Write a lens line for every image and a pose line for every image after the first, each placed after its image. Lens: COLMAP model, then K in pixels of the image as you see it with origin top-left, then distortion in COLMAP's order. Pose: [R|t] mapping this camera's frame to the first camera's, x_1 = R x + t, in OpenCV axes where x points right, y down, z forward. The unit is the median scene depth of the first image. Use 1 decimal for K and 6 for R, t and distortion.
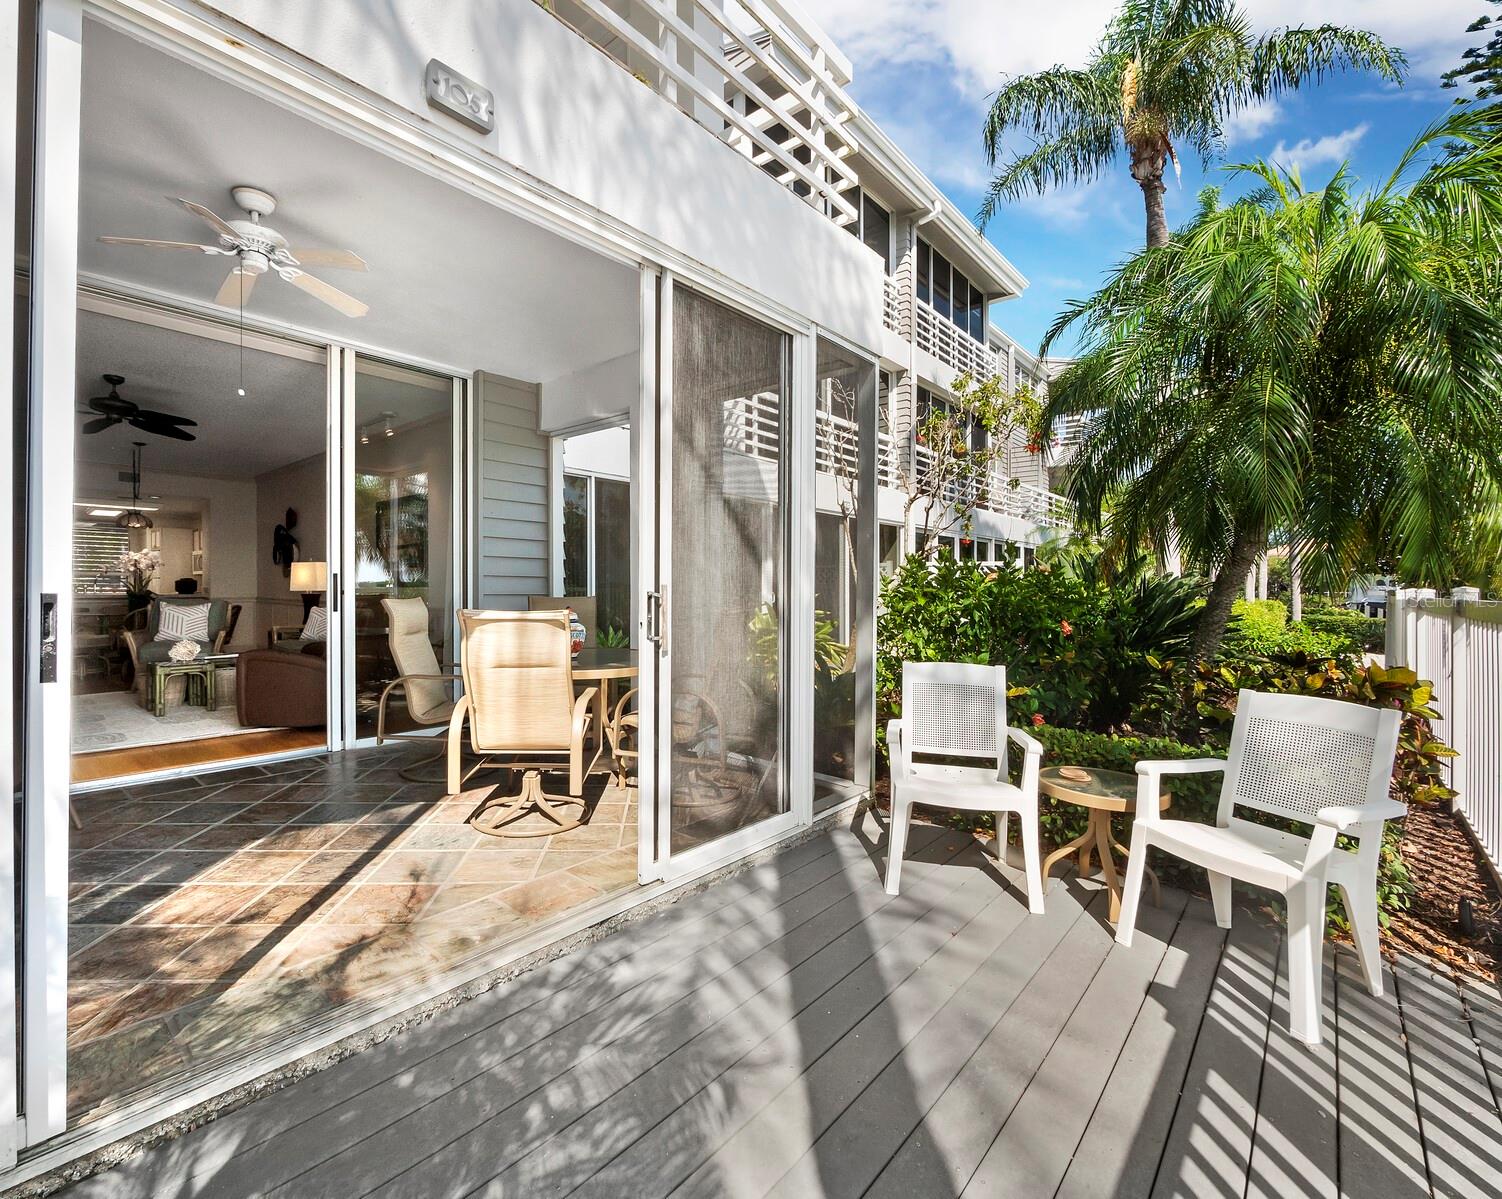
lens RADIAL K [[674.0, 0, 683.3], [0, 674.0, 594.3], [0, 0, 1]] dist [-0.000359, -0.010327]
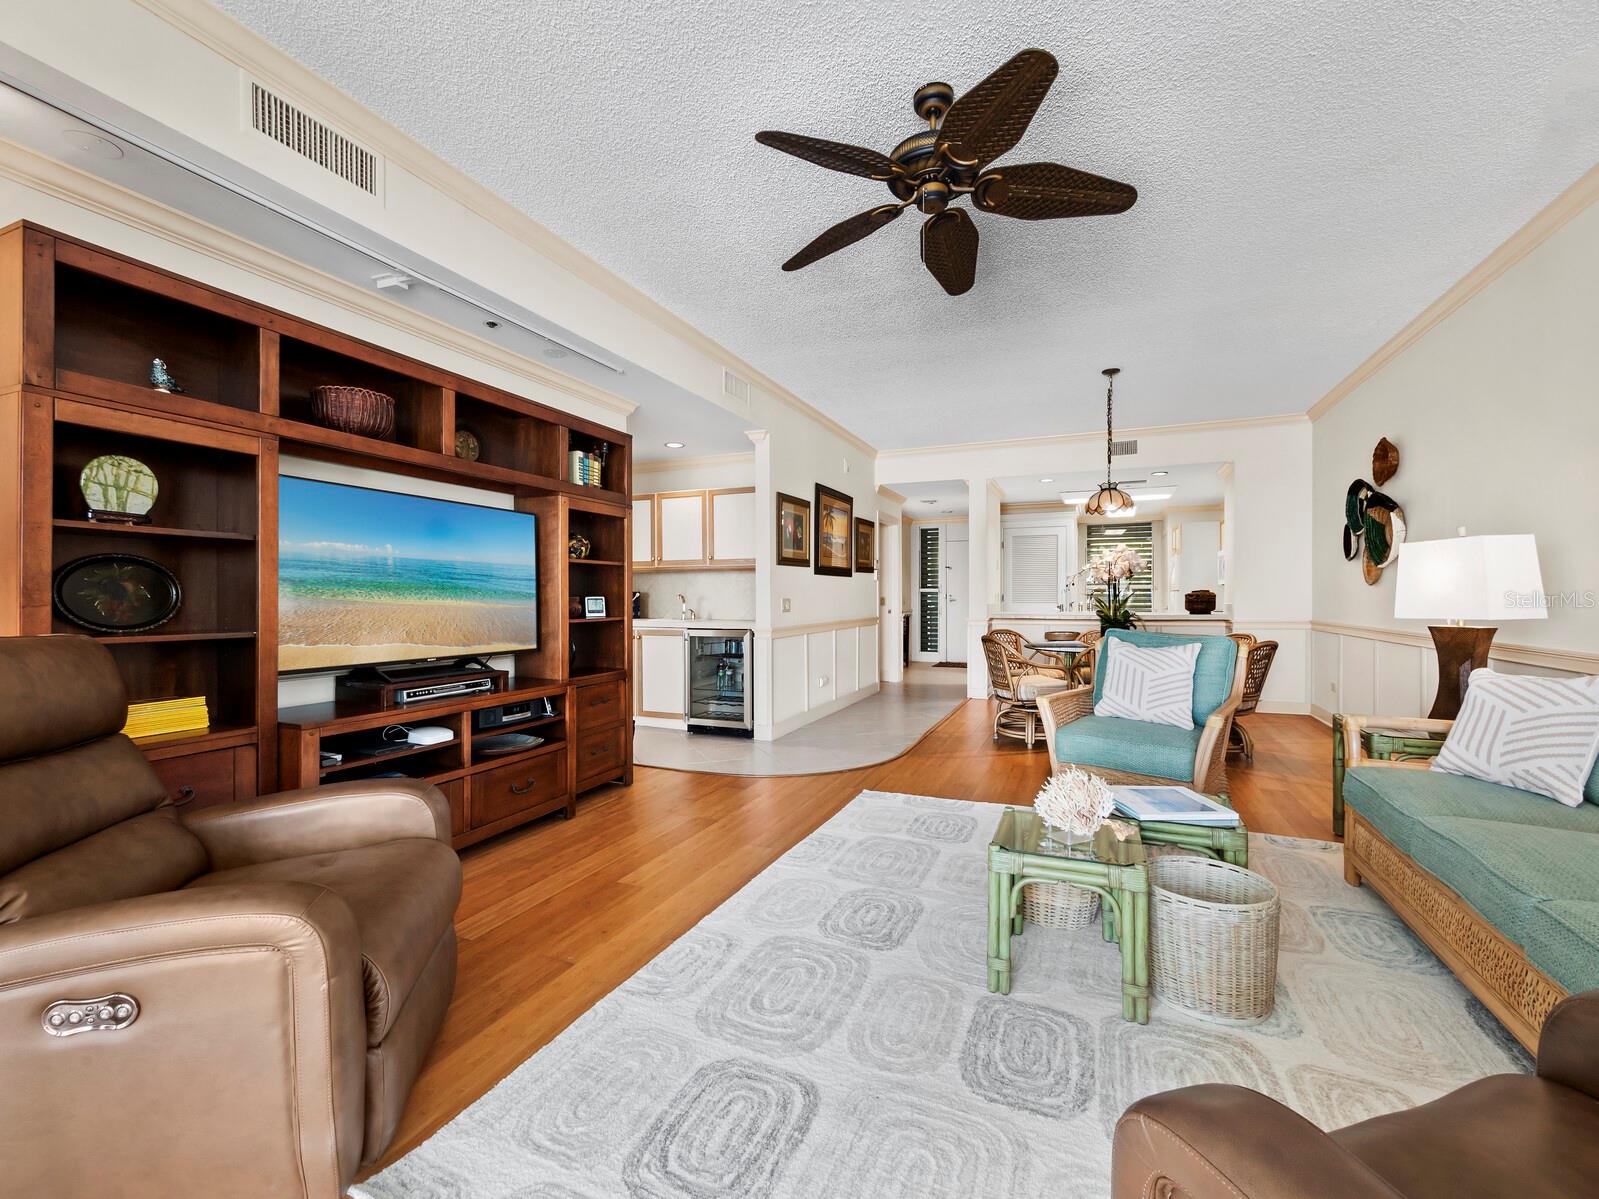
lens RADIAL K [[681.9, 0, 804.3], [0, 681.9, 600.4], [0, 0, 1]] dist [-0.001601, -0.000131]
pose [[0.351472, -0.003680, -0.936191, -1.033036], [-0.002507, 0.999985, -0.004872, -0.042486], [0.936195, 0.004060, 0.351458, 1.669997]]
